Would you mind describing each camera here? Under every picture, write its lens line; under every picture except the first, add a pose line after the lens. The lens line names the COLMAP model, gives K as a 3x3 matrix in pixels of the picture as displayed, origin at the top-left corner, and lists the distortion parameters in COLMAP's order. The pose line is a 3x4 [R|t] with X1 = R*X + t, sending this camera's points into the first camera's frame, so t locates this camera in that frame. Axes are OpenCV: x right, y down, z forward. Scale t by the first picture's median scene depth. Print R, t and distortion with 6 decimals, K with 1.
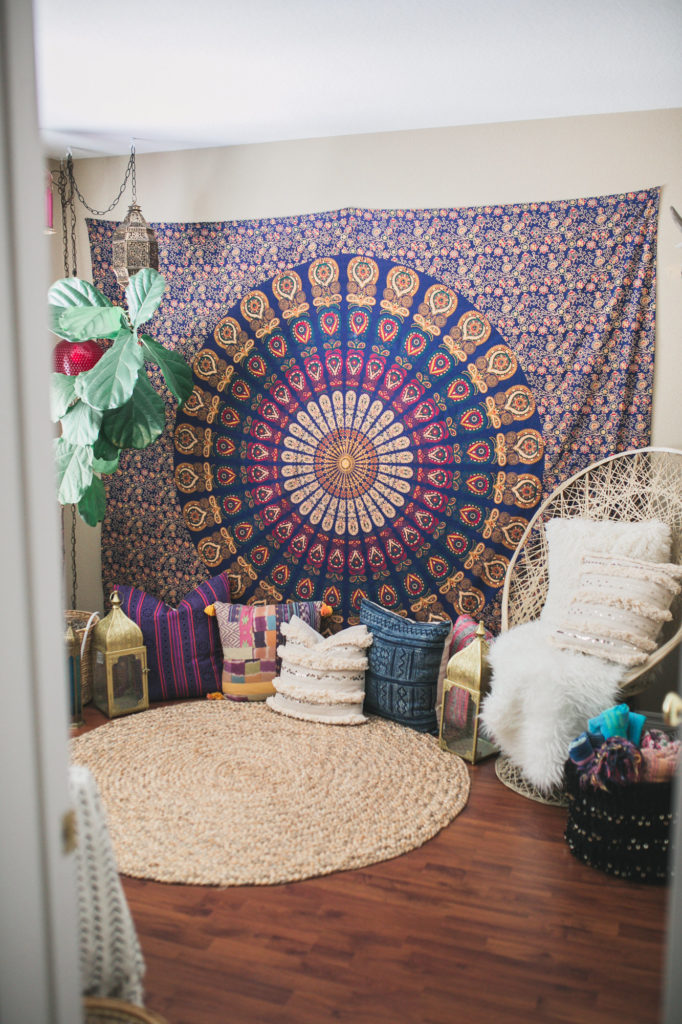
lens RADIAL K [[1020.2, 0, 338.3], [0, 1020.2, 514.2], [0, 0, 1]] dist [-0.028767, 0.000000]
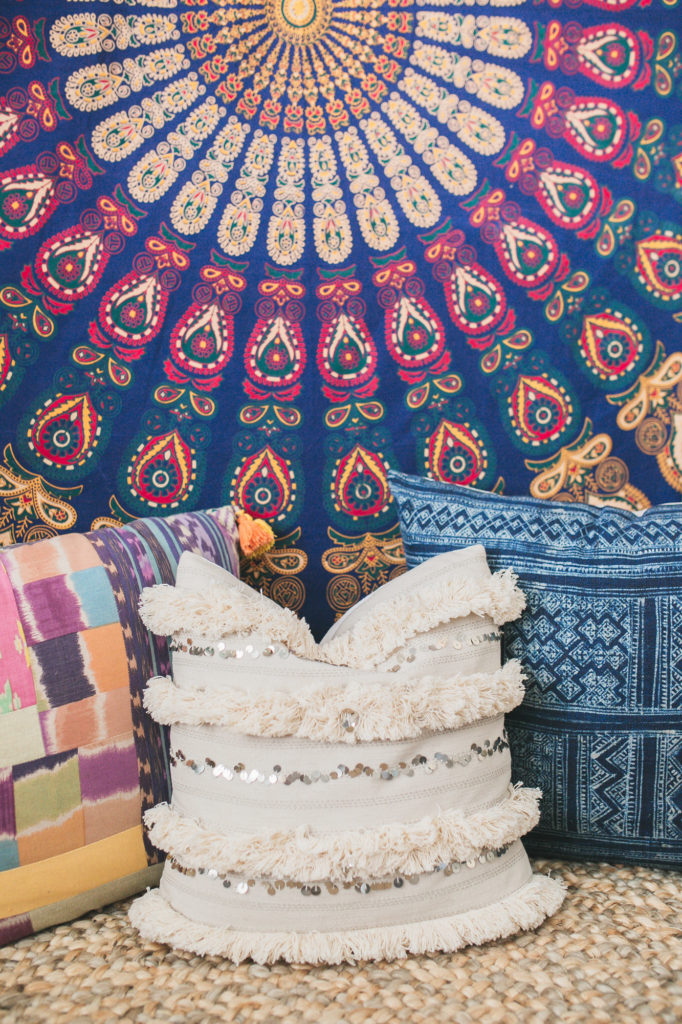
lens RADIAL K [[1020.2, 0, 343.2], [0, 1020.2, 503.7], [0, 0, 1]] dist [-0.028767, 0.000000]
pose [[0.853490, -0.088884, 0.513473, -0.141397], [0.108441, 0.994069, -0.008172, 0.093013], [-0.509701, 0.062656, 0.858067, 0.757872]]
